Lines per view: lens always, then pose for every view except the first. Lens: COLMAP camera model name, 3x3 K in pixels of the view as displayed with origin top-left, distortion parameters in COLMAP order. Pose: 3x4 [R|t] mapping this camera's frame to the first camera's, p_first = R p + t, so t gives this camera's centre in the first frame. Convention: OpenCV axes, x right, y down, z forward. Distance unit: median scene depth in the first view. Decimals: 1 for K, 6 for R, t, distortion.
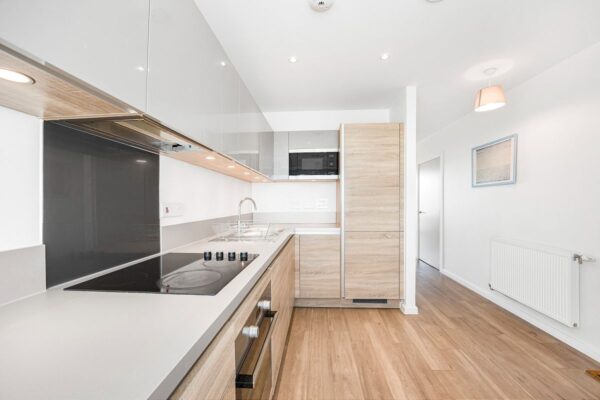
lens RADIAL K [[244.2, 0, 303.7], [0, 244.2, 205.1], [0, 0, 1]] dist [-0.027210, 0.004986]
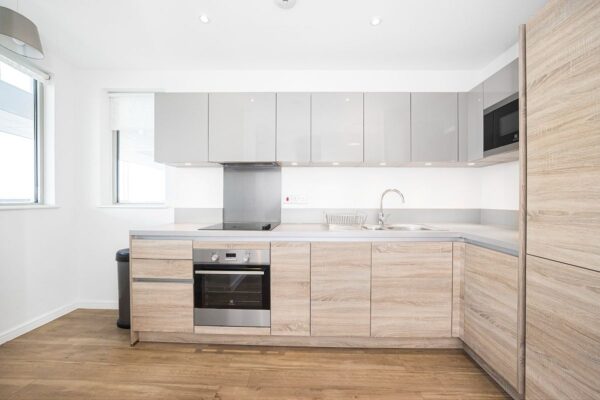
lens RADIAL K [[244.2, 0, 301.8], [0, 244.2, 199.1], [0, 0, 1]] dist [-0.027210, 0.004986]
pose [[0.000476, 0.001646, -0.999999, 0.678827], [0.004826, 0.999987, 0.001649, 0.001767], [0.999988, -0.004827, 0.000468, 0.629282]]
